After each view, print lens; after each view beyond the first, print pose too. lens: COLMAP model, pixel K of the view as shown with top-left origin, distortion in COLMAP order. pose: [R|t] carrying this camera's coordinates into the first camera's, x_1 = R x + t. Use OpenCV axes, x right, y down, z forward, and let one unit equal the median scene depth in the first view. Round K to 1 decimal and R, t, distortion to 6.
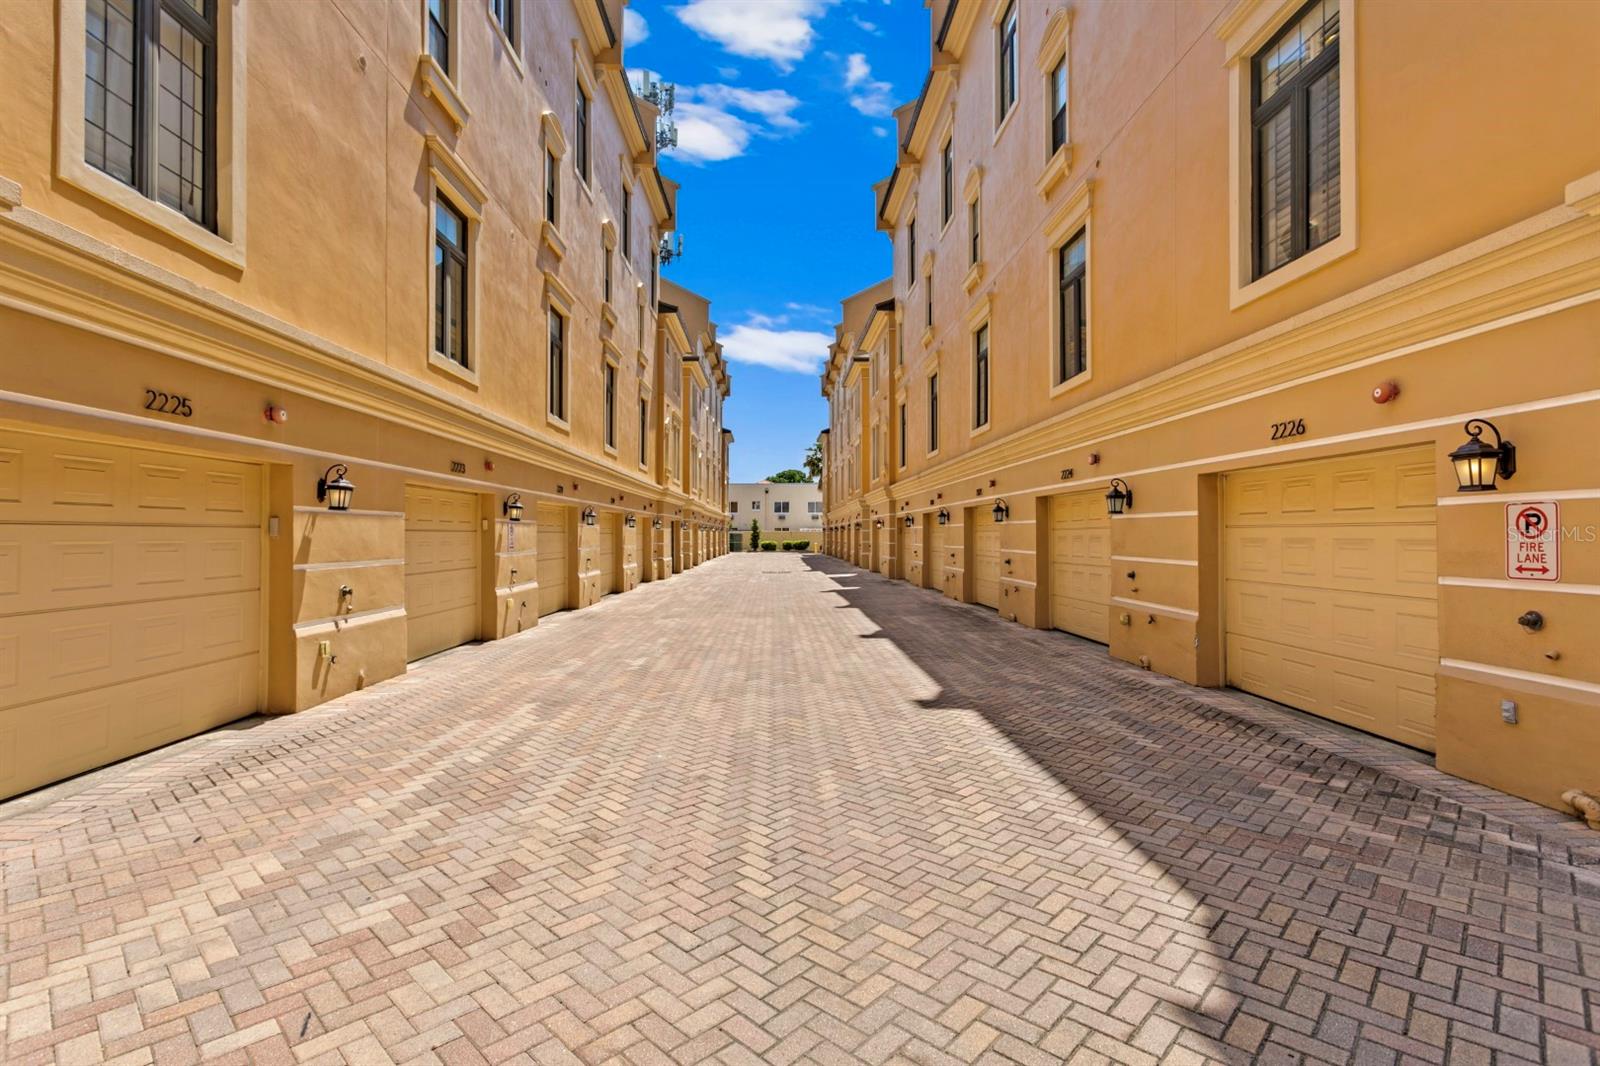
lens RADIAL K [[763.4, 0, 790.8], [0, 763.4, 539.8], [0, 0, 1]] dist [0.010775, 0.000921]
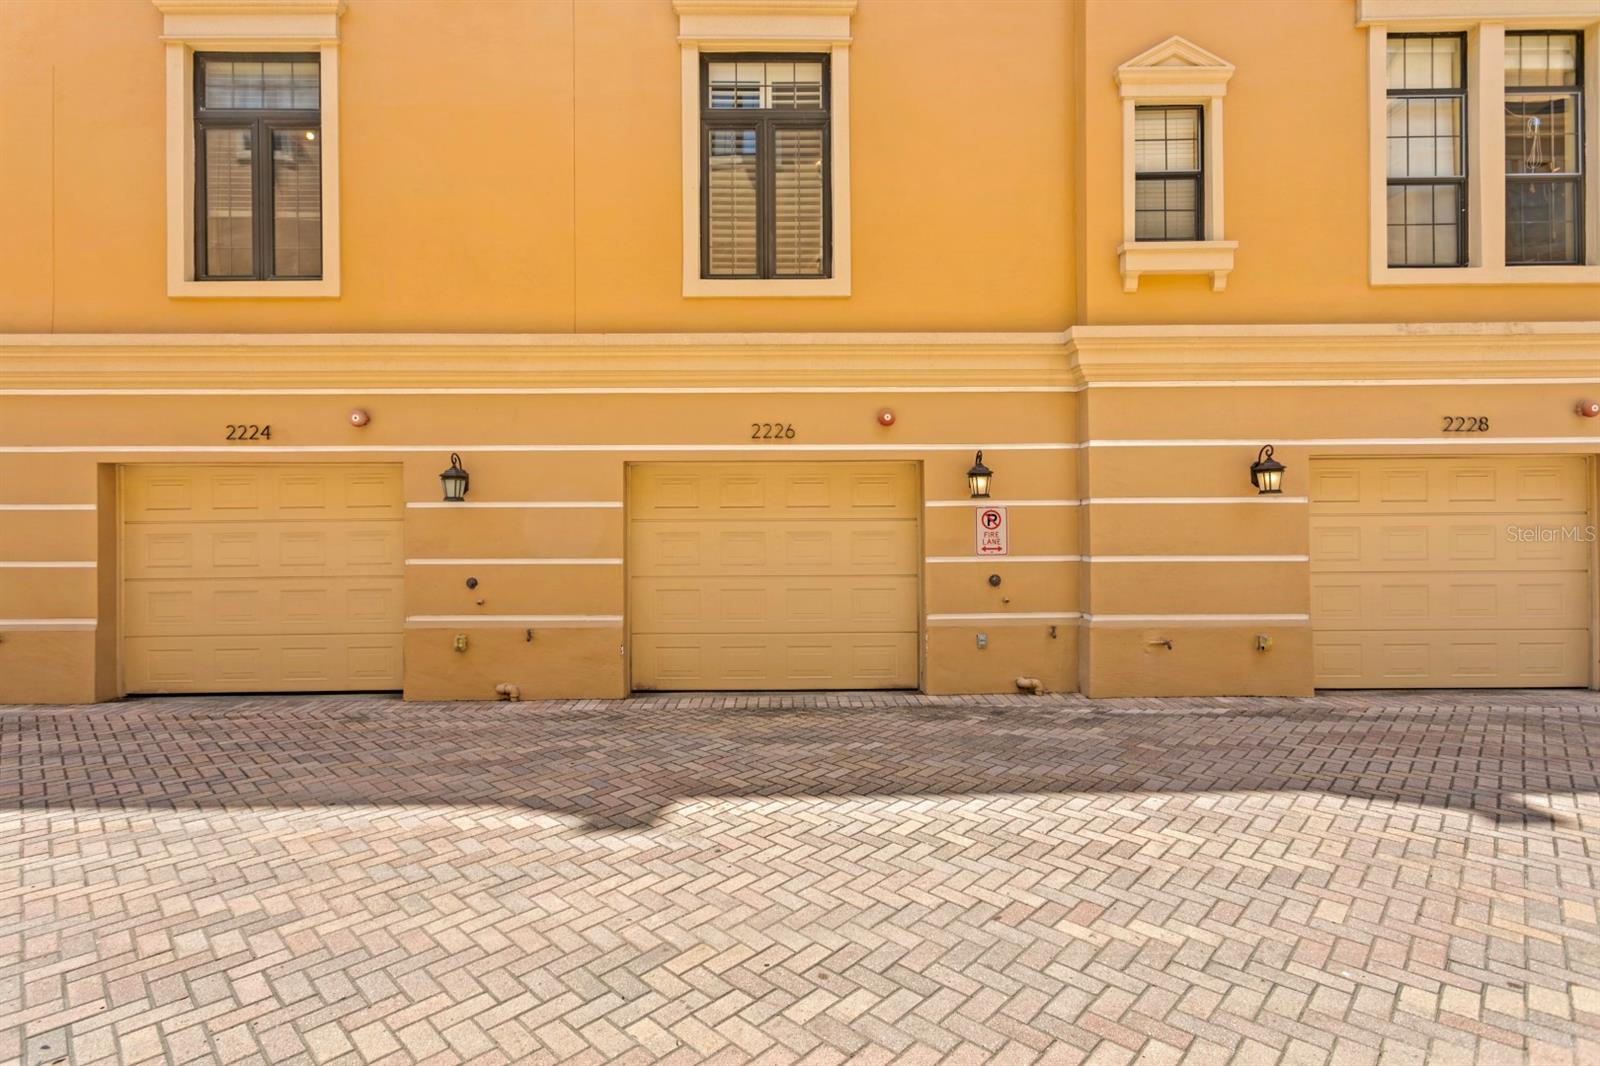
lens RADIAL K [[763.4, 0, 789.2], [0, 763.4, 526.9], [0, 0, 1]] dist [0.010775, 0.000921]
pose [[-0.001742, 0.017266, 0.999849, -0.597839], [0.010426, 0.999797, -0.017247, 0.015537], [-0.999944, 0.010395, -0.001922, 1.377200]]
